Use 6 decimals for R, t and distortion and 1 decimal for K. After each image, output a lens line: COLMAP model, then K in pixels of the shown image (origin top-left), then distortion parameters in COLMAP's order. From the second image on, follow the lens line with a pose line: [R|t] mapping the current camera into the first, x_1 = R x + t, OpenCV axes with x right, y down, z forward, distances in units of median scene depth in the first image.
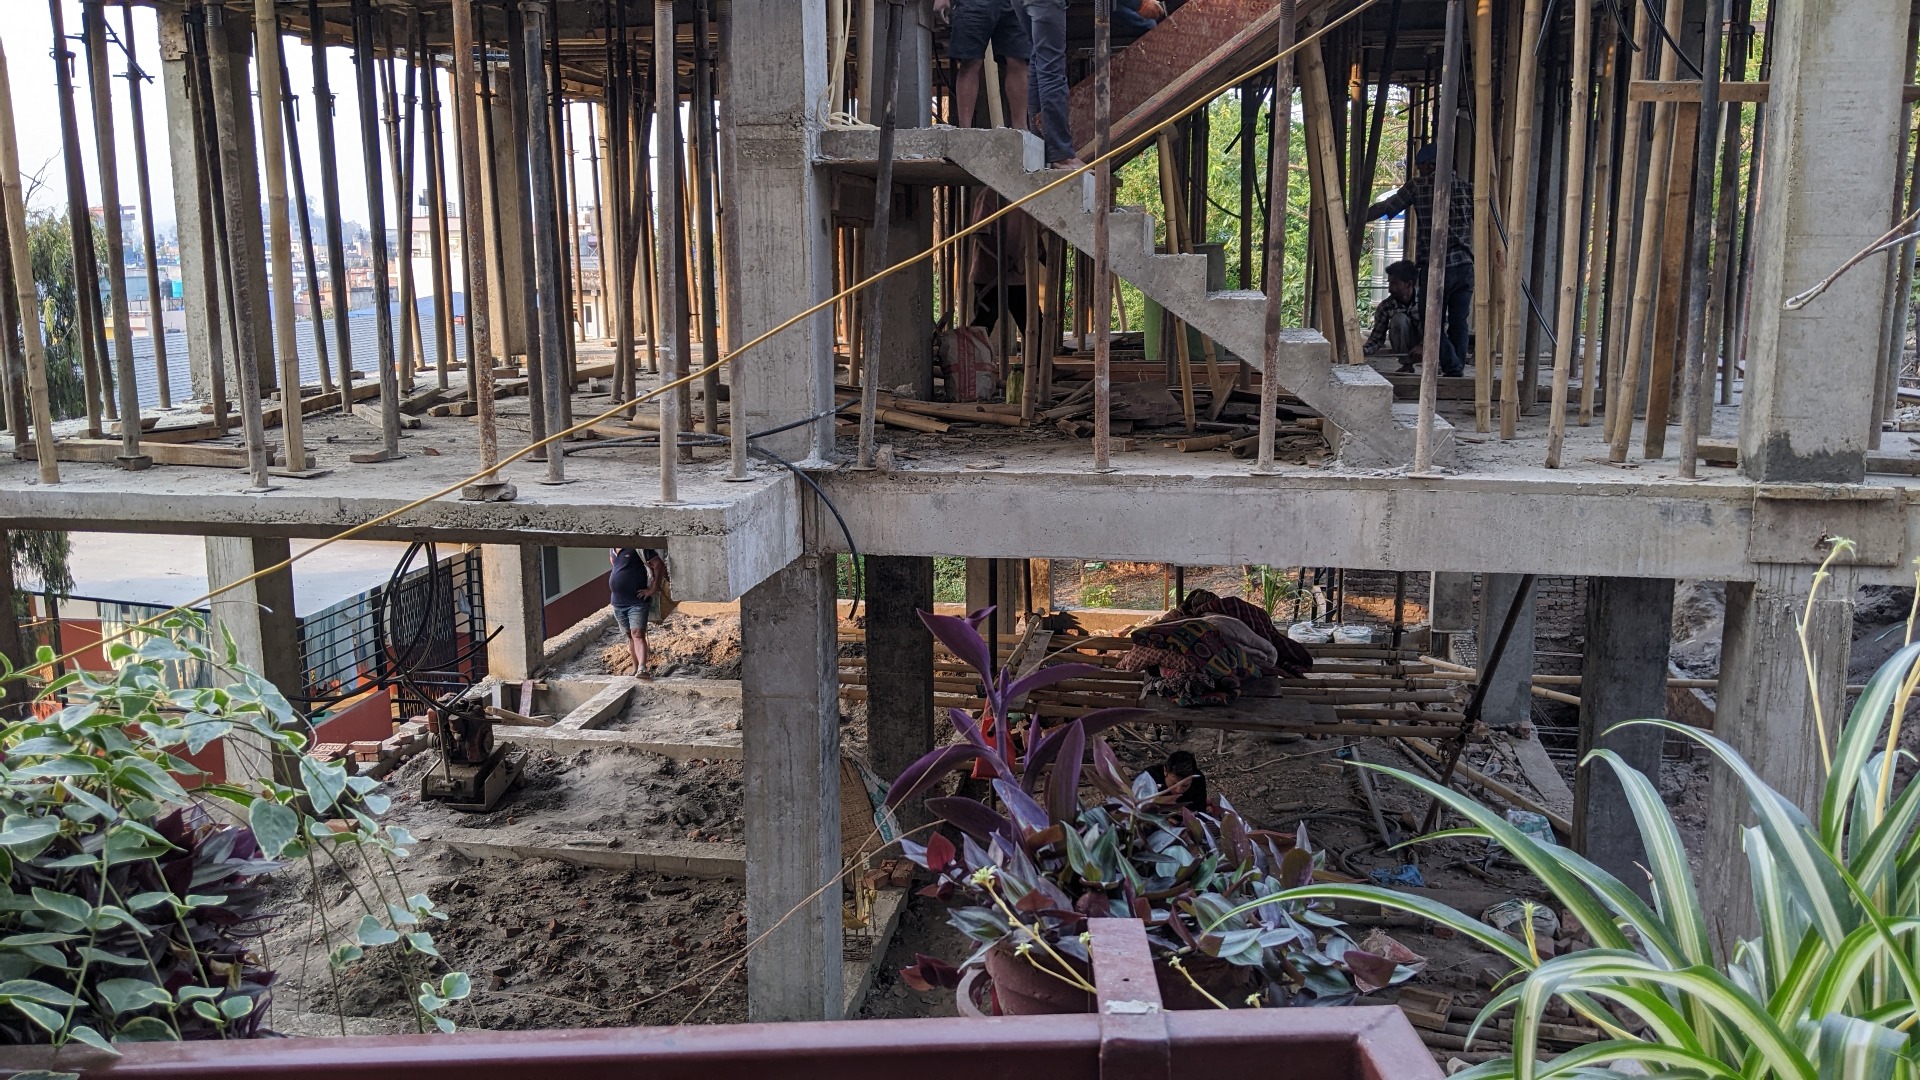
lens RADIAL K [[1502.0, 0, 958.1], [0, 1502.0, 553.4], [0, 0, 1]] dist [0.057488, -0.088165]
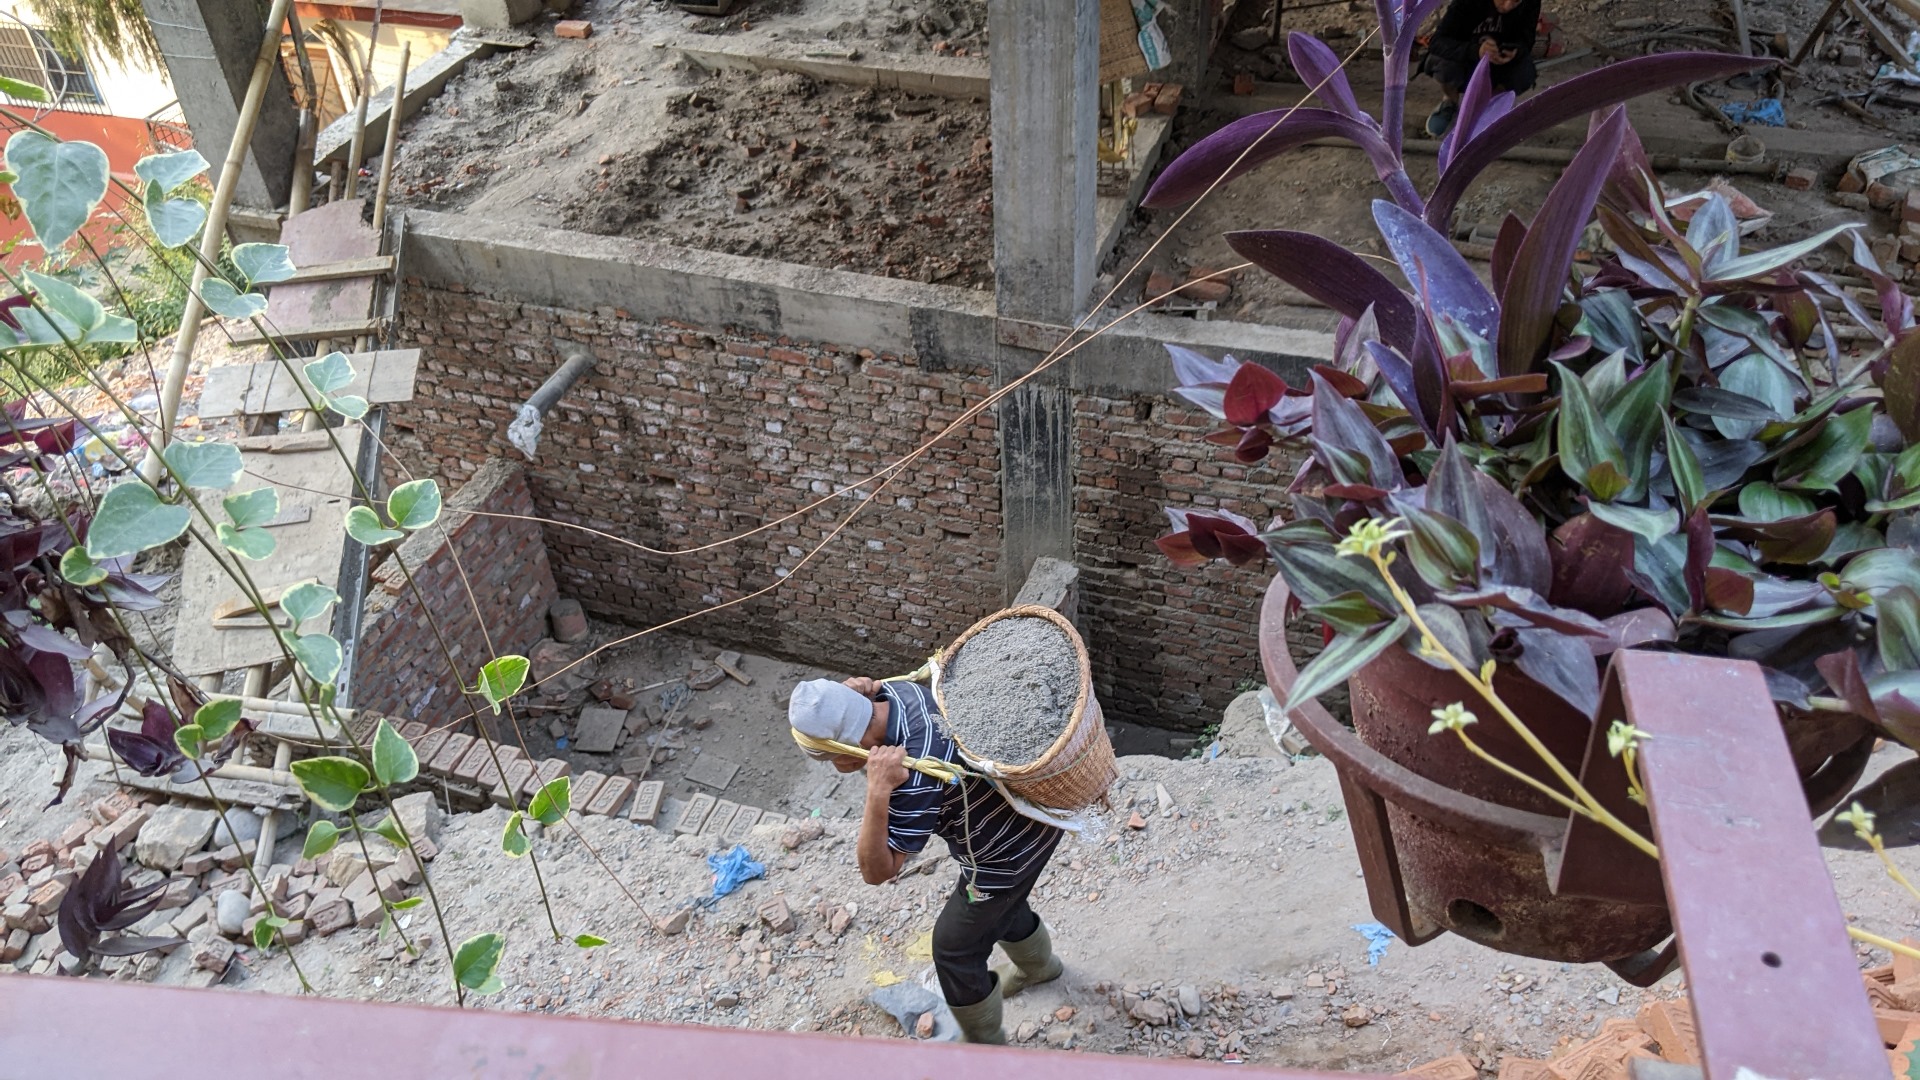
lens RADIAL K [[1502.0, 0, 958.1], [0, 1502.0, 553.4], [0, 0, 1]] dist [0.057488, -0.088165]
pose [[0.985876, 0.070127, -0.152087, -0.004041], [0.014491, 0.868984, 0.494629, 0.000865], [0.166848, -0.489846, 0.855694, 0.077815]]
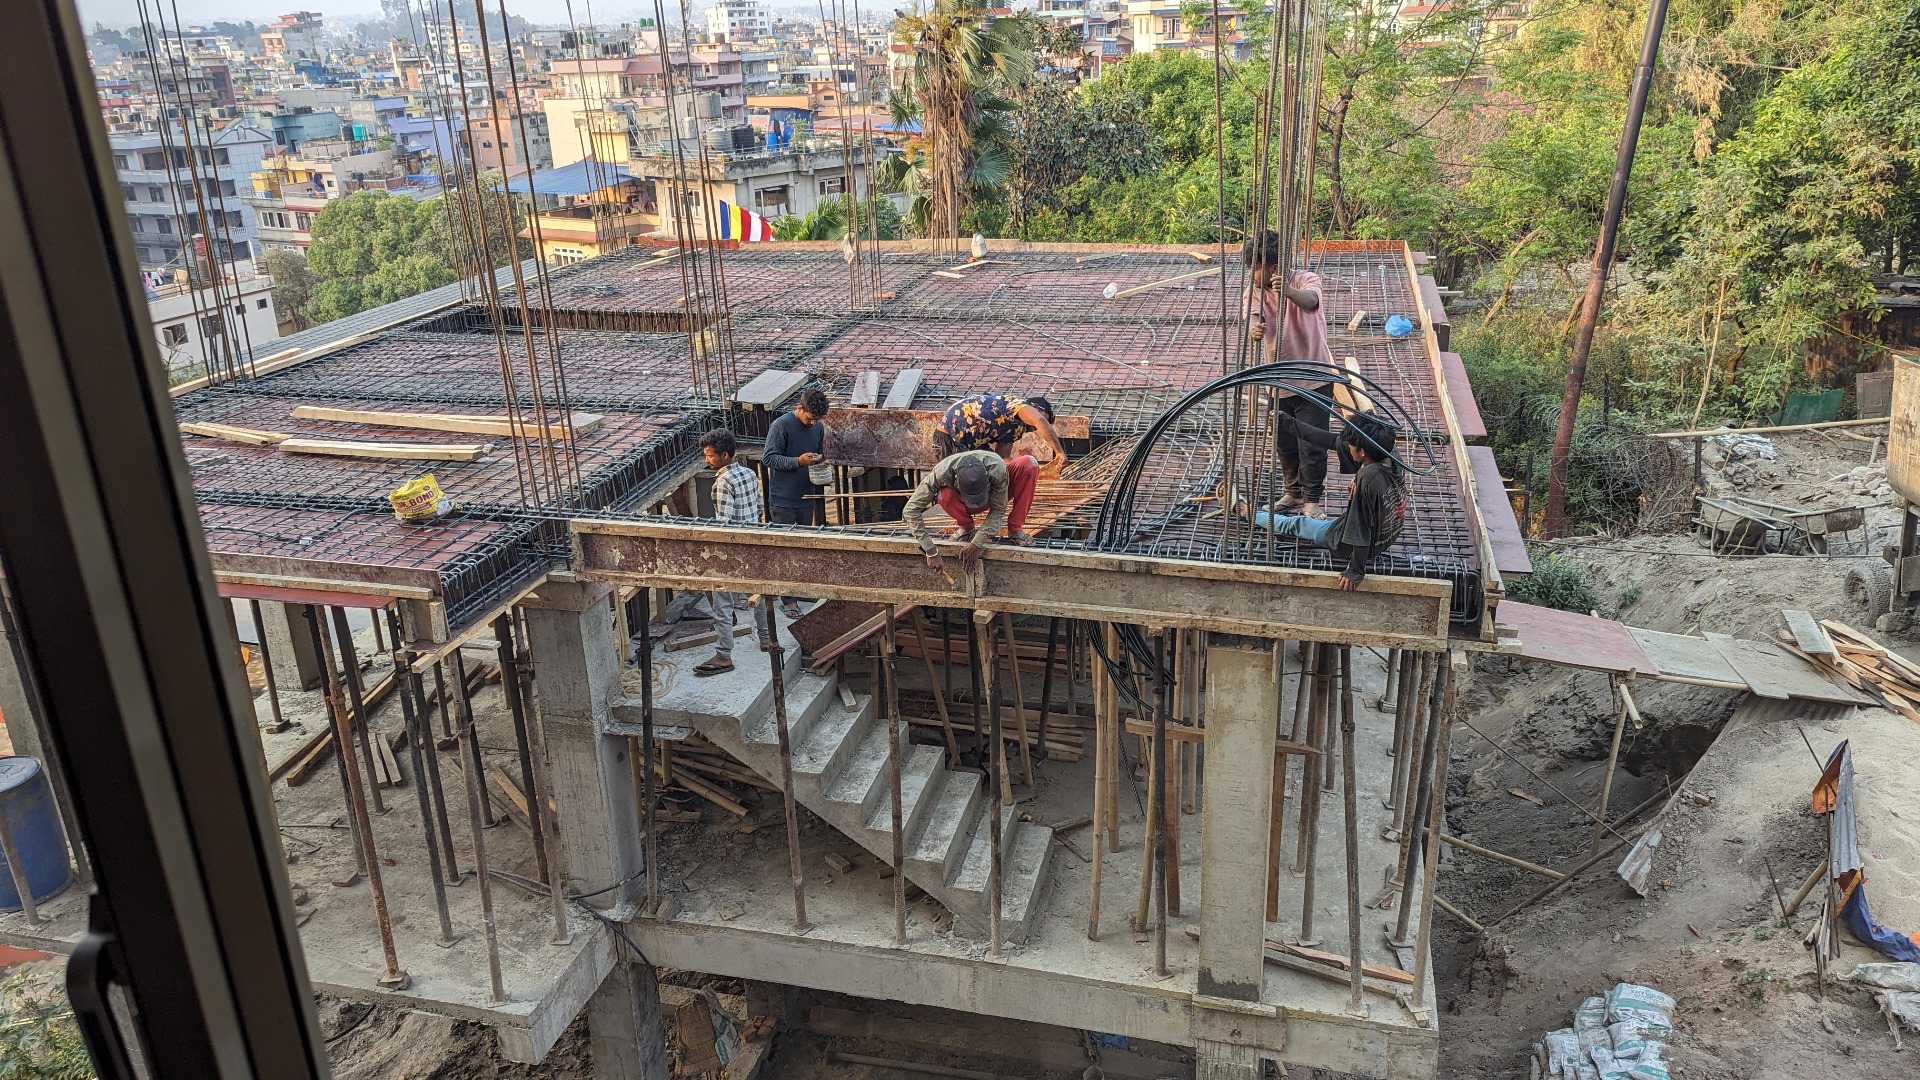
lens RADIAL K [[1370.8, 0, 960.0], [0, 1370.8, 540.0], [0, 0, 1]] dist [0.037287, 0.000315]
pose [[0.996339, -0.003120, -0.085429, 0.265758], [0.018040, 0.984503, 0.174436, -0.481943], [0.083561, -0.175338, 0.980956, -0.199559]]
